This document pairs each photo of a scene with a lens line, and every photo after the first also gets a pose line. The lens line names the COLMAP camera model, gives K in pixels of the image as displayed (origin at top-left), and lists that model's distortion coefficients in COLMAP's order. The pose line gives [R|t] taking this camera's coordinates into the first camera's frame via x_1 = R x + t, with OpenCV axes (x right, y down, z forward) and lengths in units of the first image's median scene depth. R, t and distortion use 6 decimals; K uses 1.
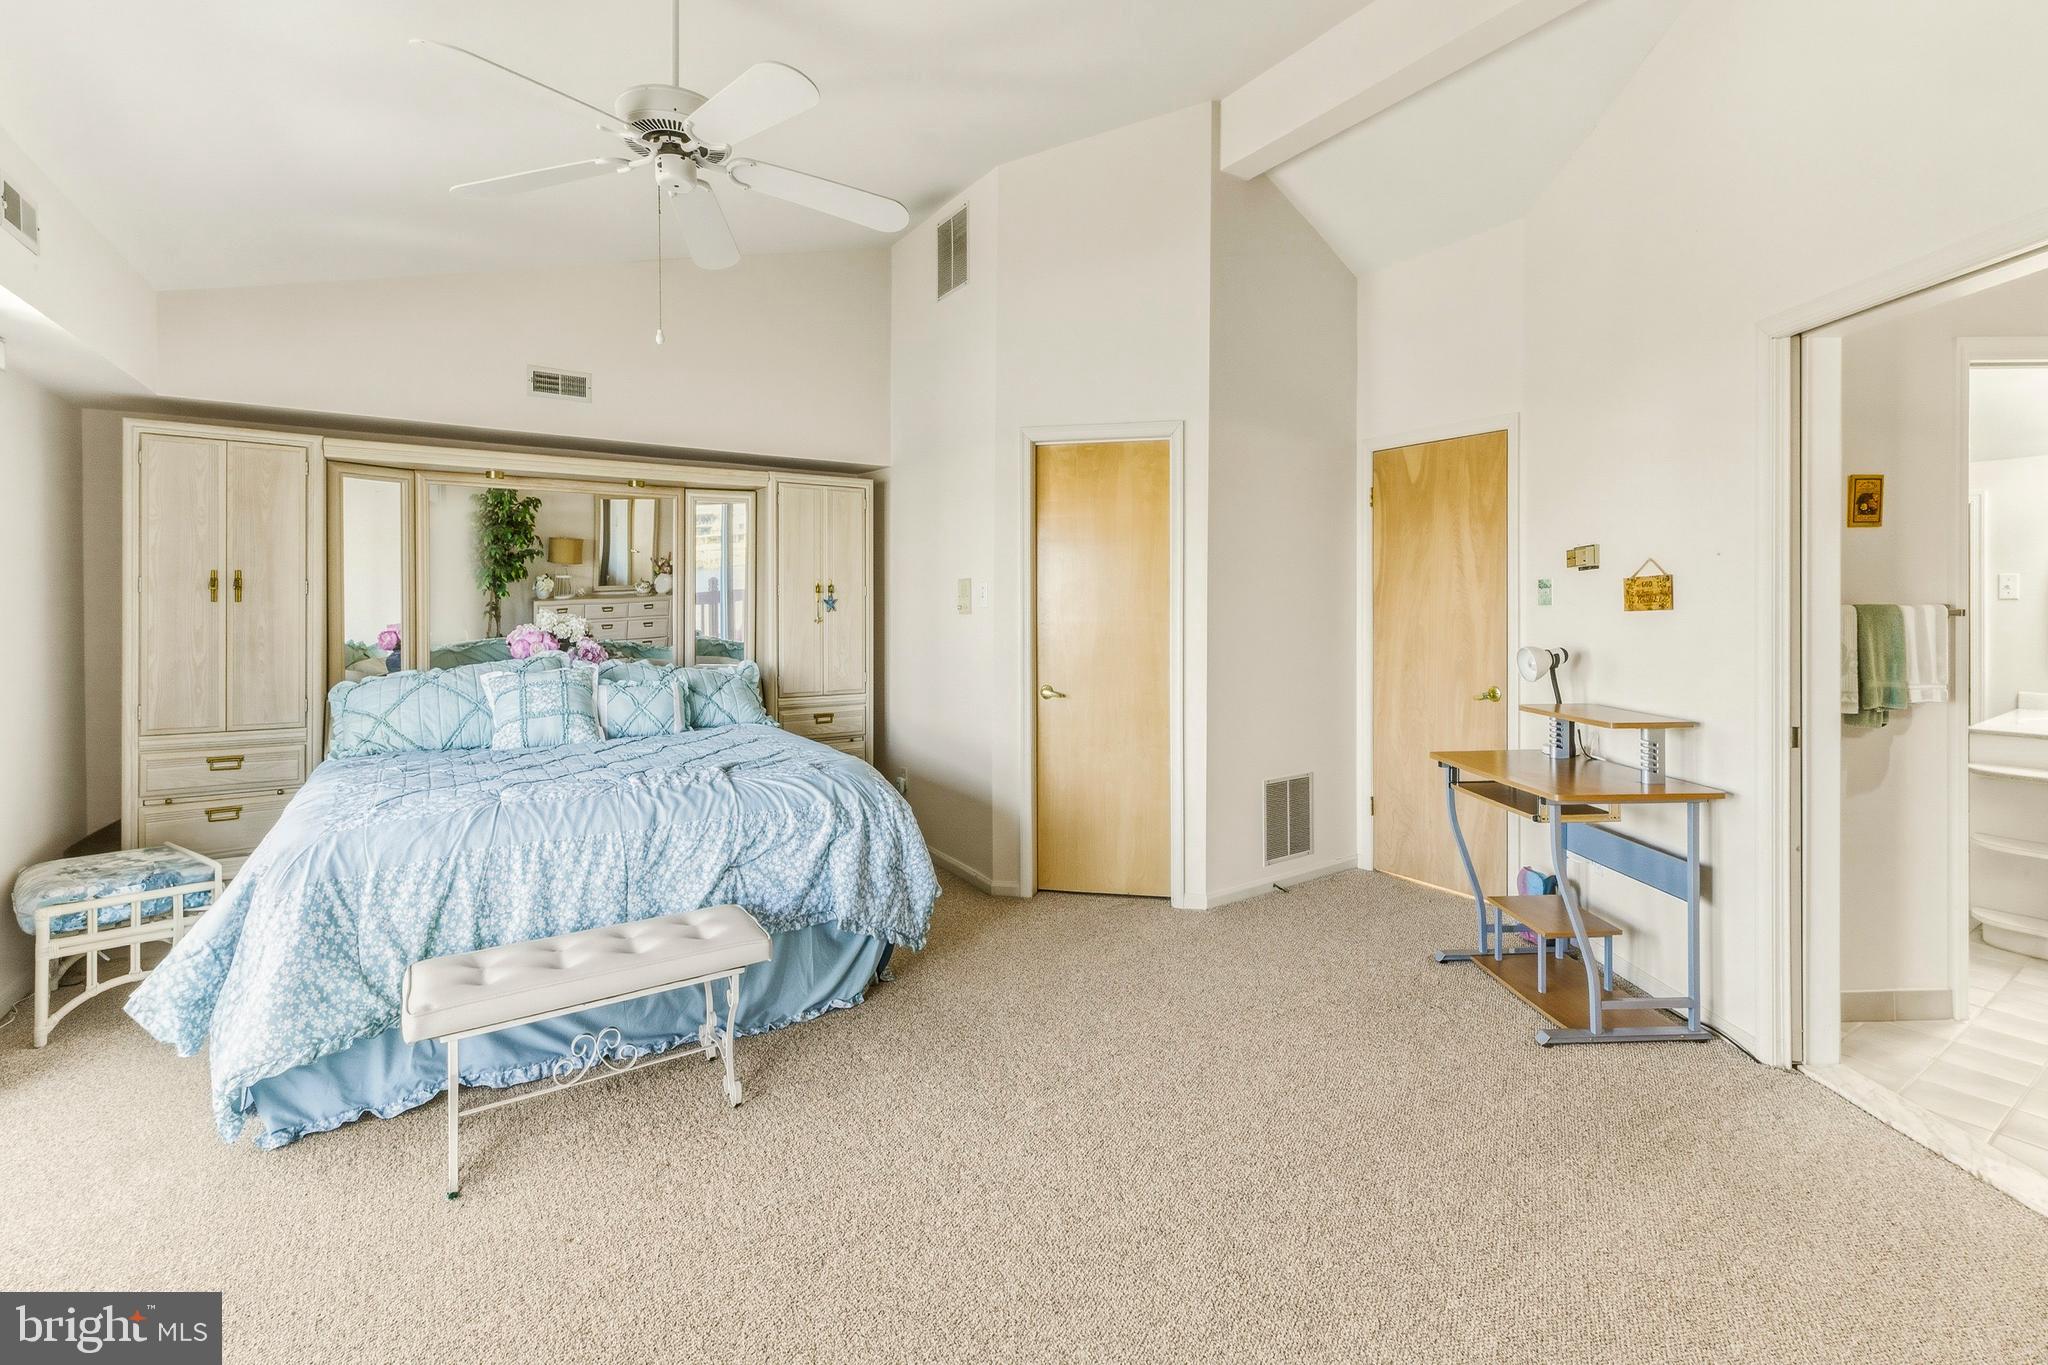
lens RADIAL K [[901.4, 0, 1114.7], [0, 901.4, 608.9], [0, 0, 1]] dist [-0.000275, 0.000040]
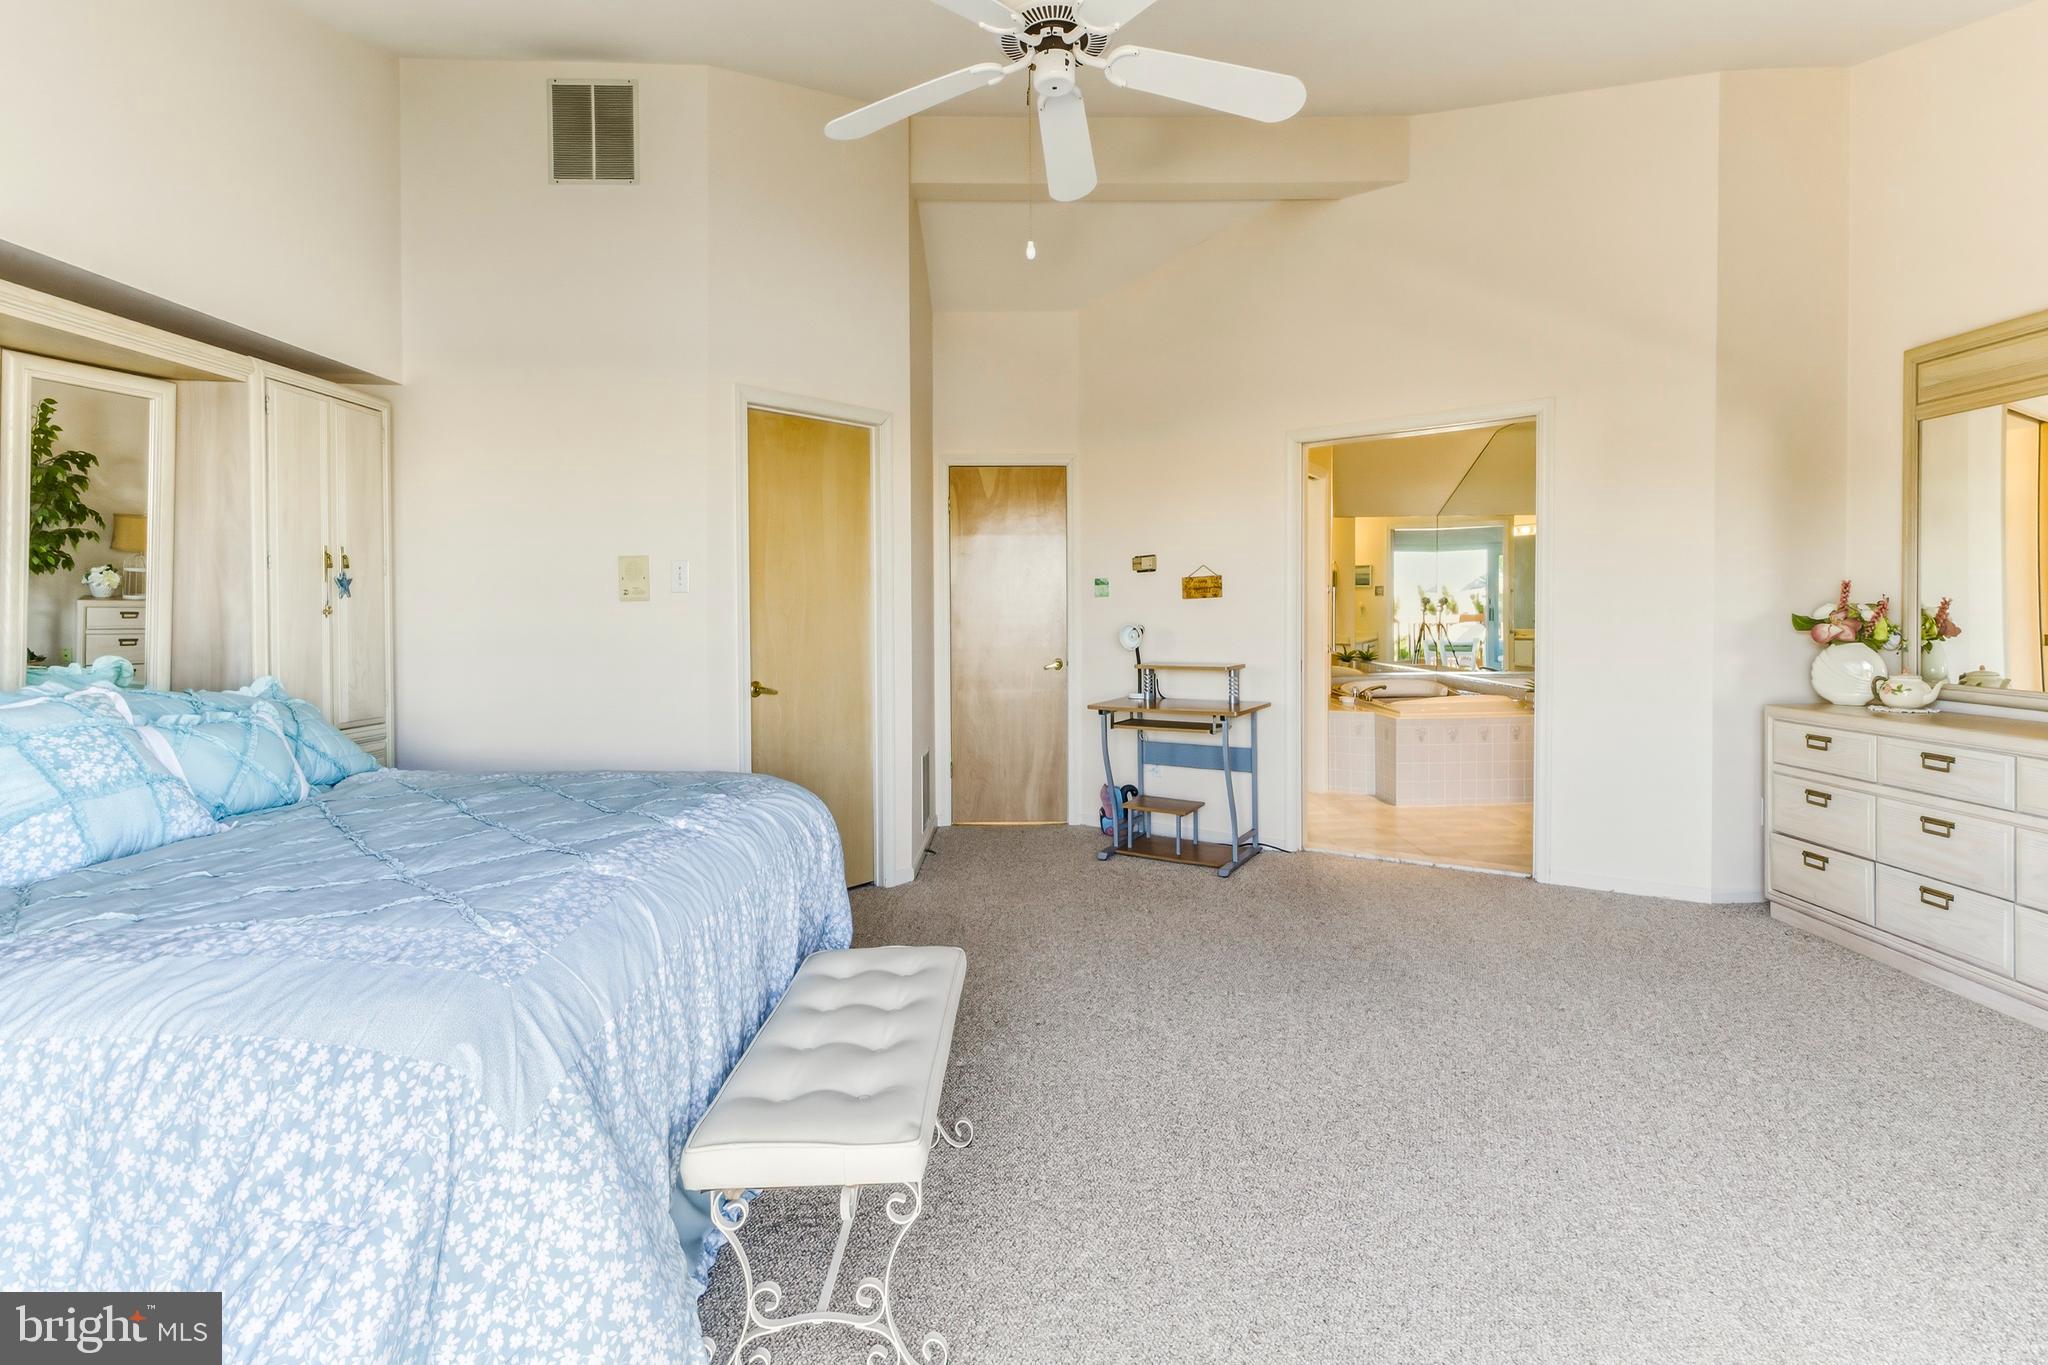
lens RADIAL K [[928.7, 0, 983.5], [0, 928.7, 621.2], [0, 0, 1]] dist [0.001182, 0.000291]
pose [[0.563012, -0.003545, 0.826441, -0.893445], [0.011393, 0.999929, -0.003473, 0.040104], [-0.826370, 0.011371, 0.563012, 0.378277]]
